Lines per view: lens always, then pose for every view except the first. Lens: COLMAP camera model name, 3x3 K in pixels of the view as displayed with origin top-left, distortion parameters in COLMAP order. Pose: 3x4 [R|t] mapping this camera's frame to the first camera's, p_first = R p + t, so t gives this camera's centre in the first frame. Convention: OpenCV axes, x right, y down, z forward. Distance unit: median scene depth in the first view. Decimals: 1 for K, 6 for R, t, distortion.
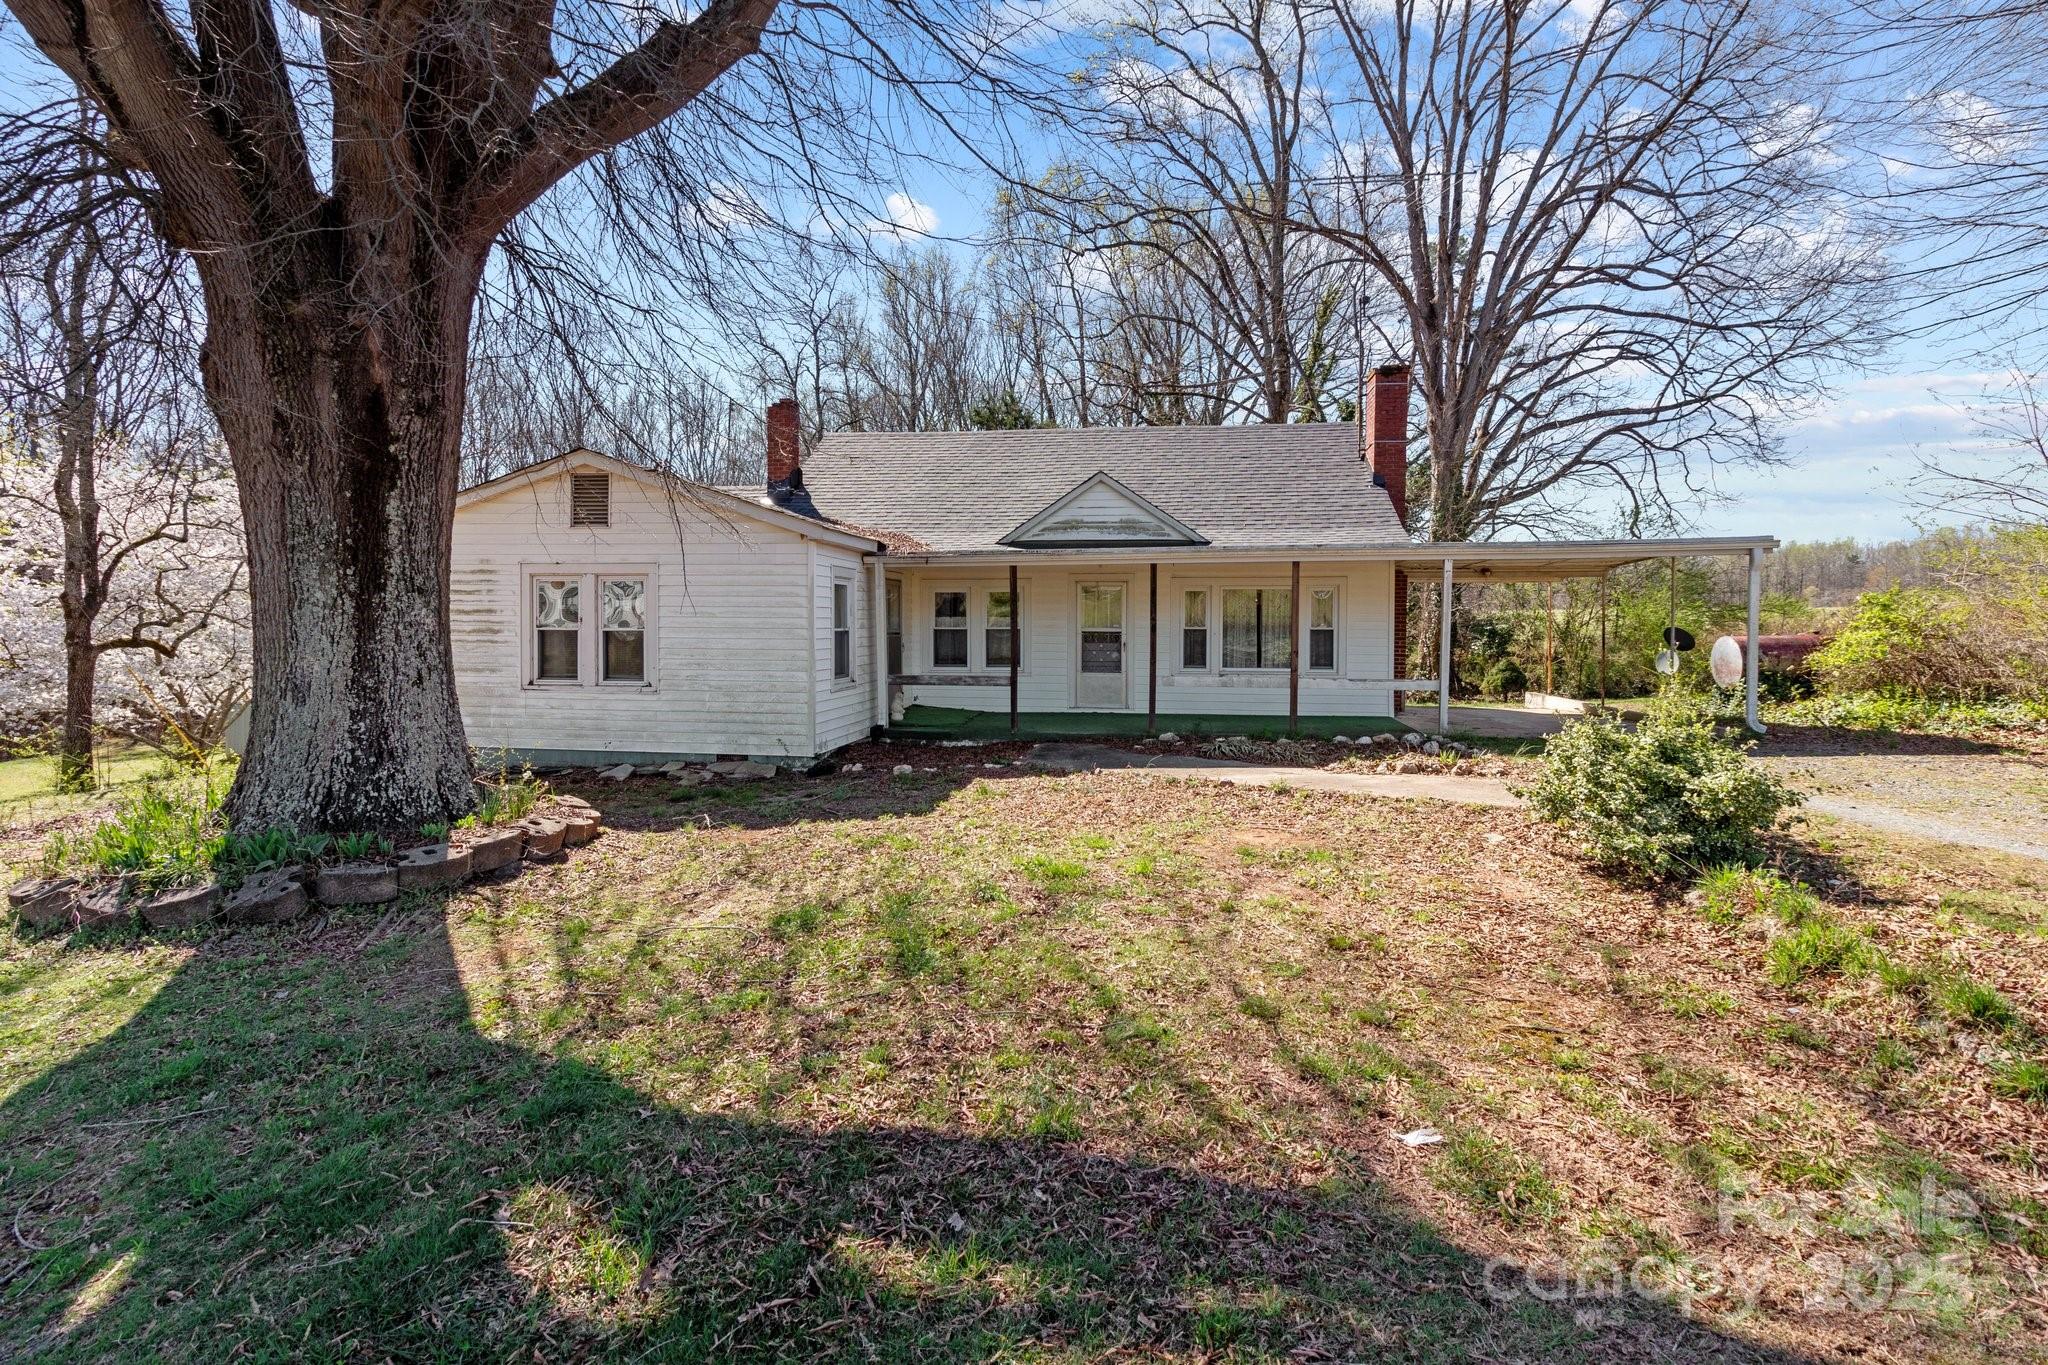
lens RADIAL K [[965.2, 0, 1032.0], [0, 965.2, 604.6], [0, 0, 1]] dist [-0.000043, 0.000941]
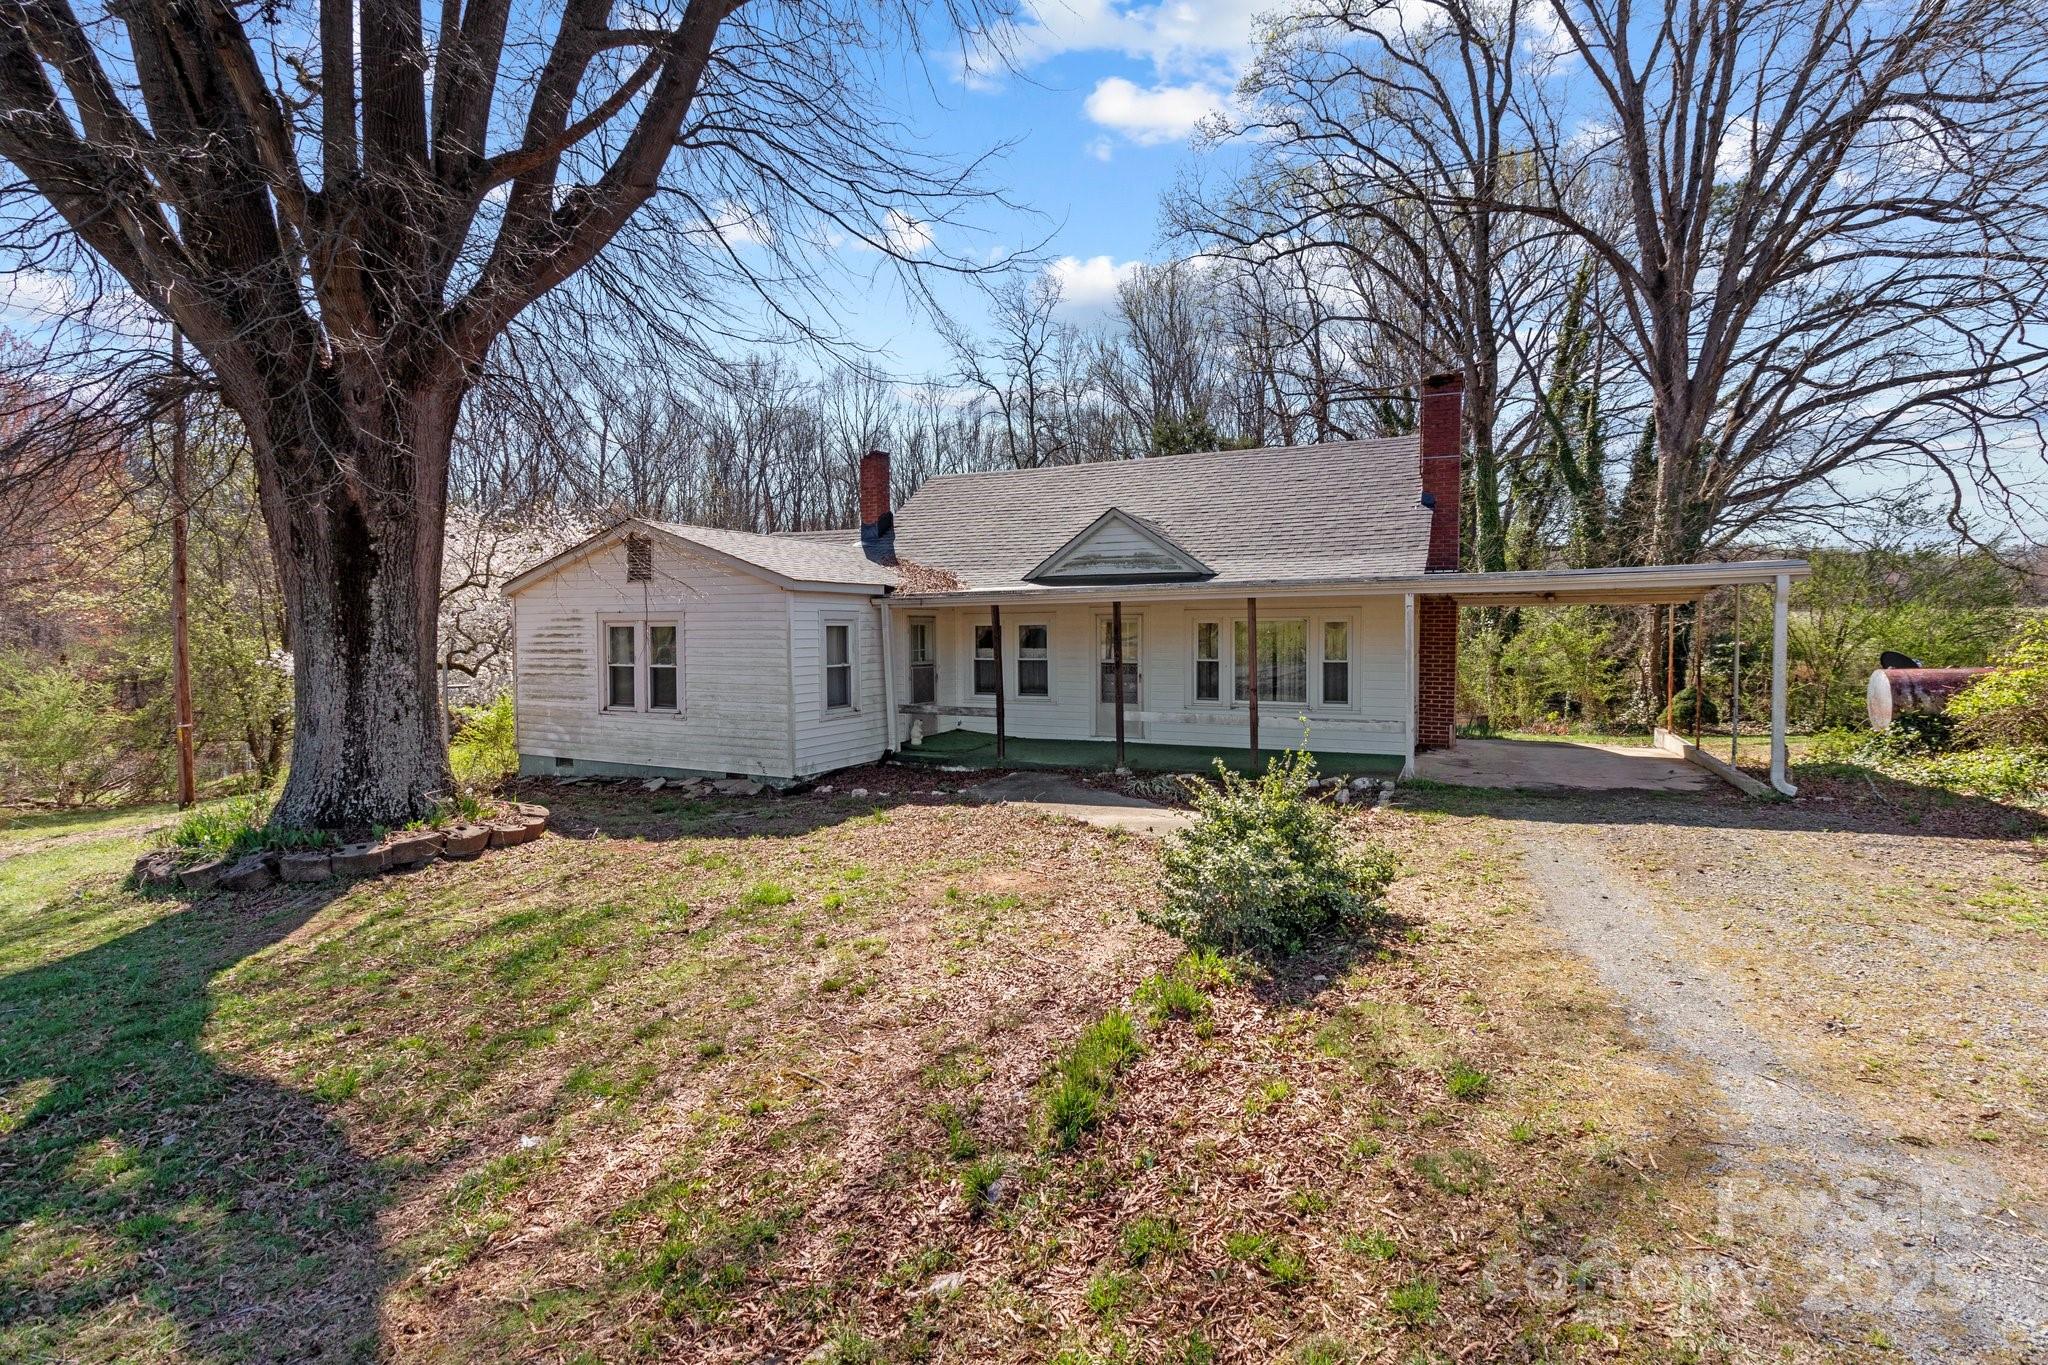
lens RADIAL K [[950.9, 0, 1025.7], [0, 950.9, 623.1], [0, 0, 1]] dist [0.000531, -0.000452]
pose [[0.949316, -0.010814, -0.314137, 0.339595], [0.014480, 0.999852, 0.009339, -0.029307], [0.313989, -0.013414, 0.949332, 0.010373]]
